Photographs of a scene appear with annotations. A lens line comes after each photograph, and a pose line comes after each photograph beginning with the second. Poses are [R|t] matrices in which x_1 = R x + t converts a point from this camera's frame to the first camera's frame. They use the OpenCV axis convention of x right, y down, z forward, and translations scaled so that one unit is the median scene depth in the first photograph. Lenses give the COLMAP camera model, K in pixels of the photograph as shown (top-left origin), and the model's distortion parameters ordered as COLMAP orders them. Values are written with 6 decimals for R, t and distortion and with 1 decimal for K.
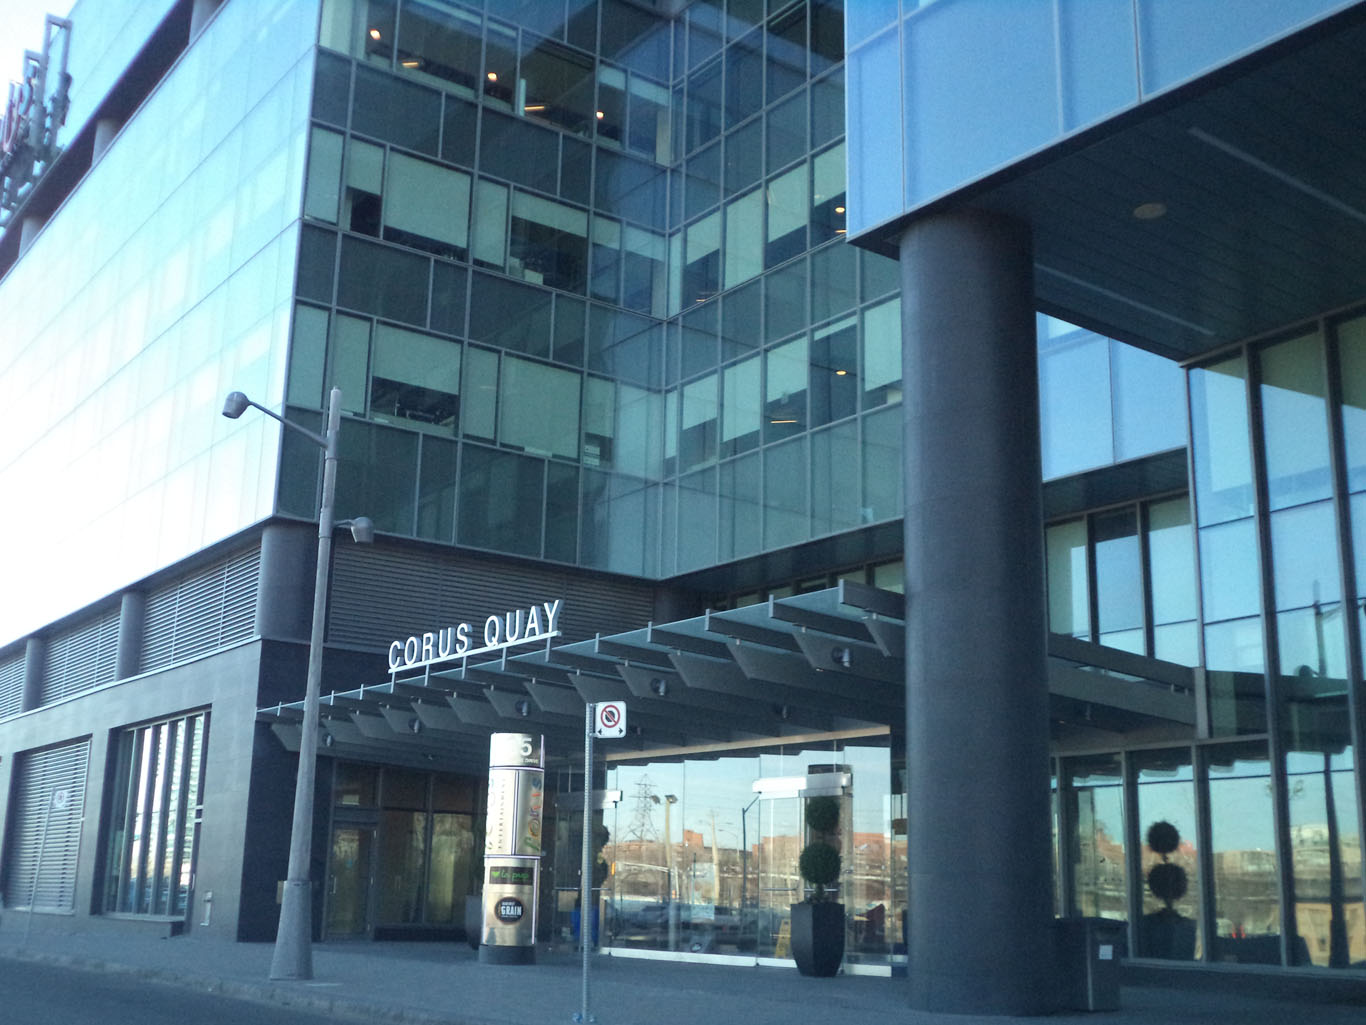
lens RADIAL K [[1562.8, 0, 683.0], [0, 1562.8, 512.5], [0, 0, 1]] dist [-0.006429, 0.006605]
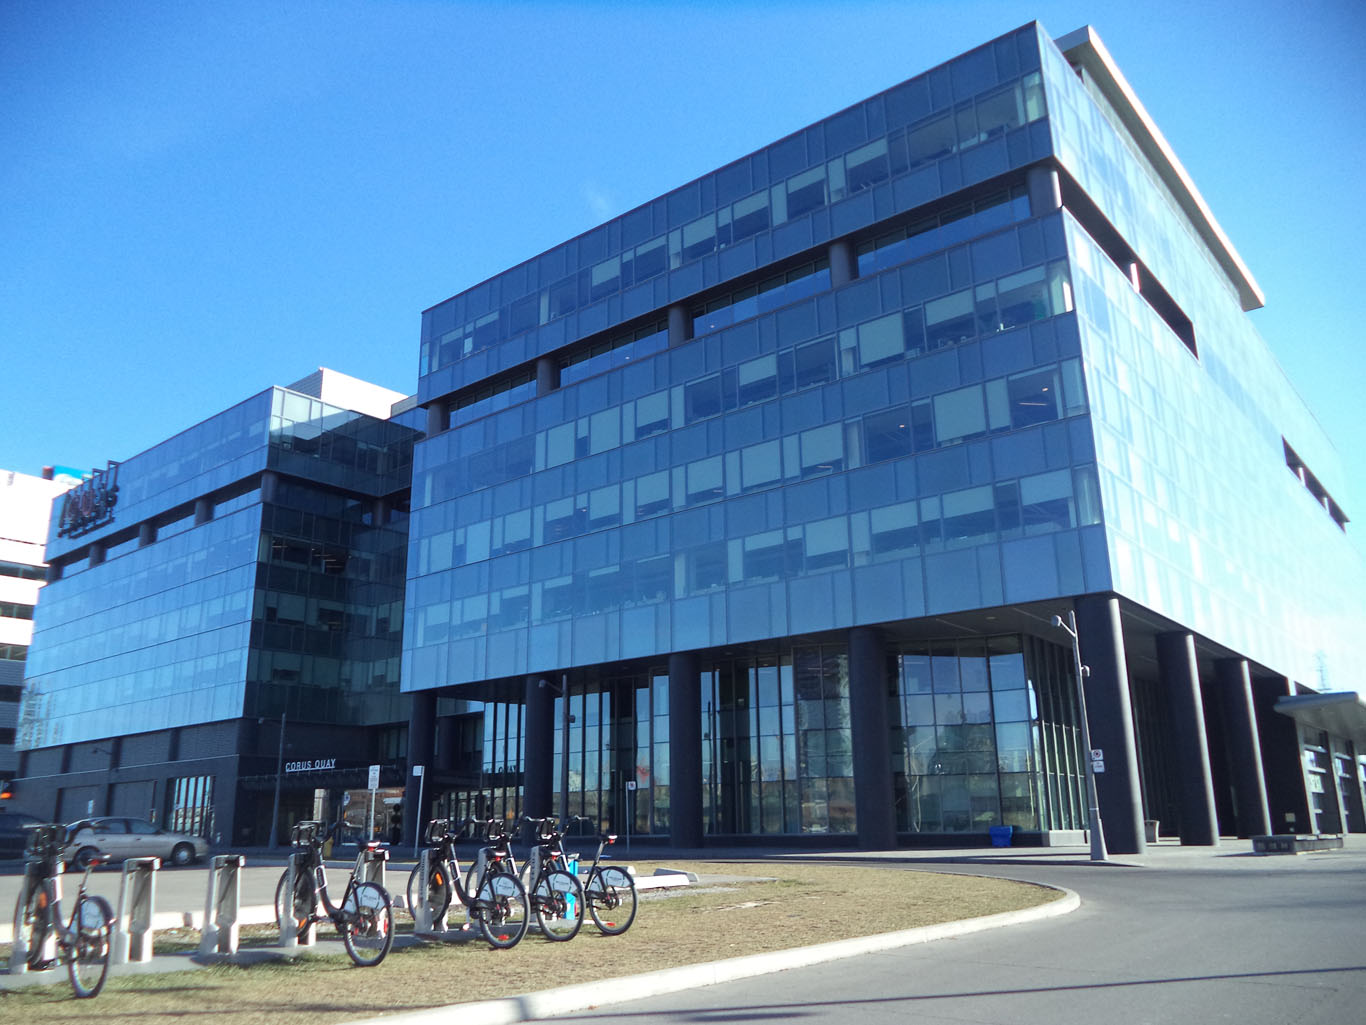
lens RADIAL K [[1086.1, 0, 683.0], [0, 1086.1, 512.5], [0, 0, 1]] dist [-0.036960, -0.007073]
pose [[0.966784, 0.038822, 0.252630, 0.039601], [-0.028202, 0.998565, -0.045525, -0.314008], [-0.254034, 0.036888, 0.966491, -1.292120]]
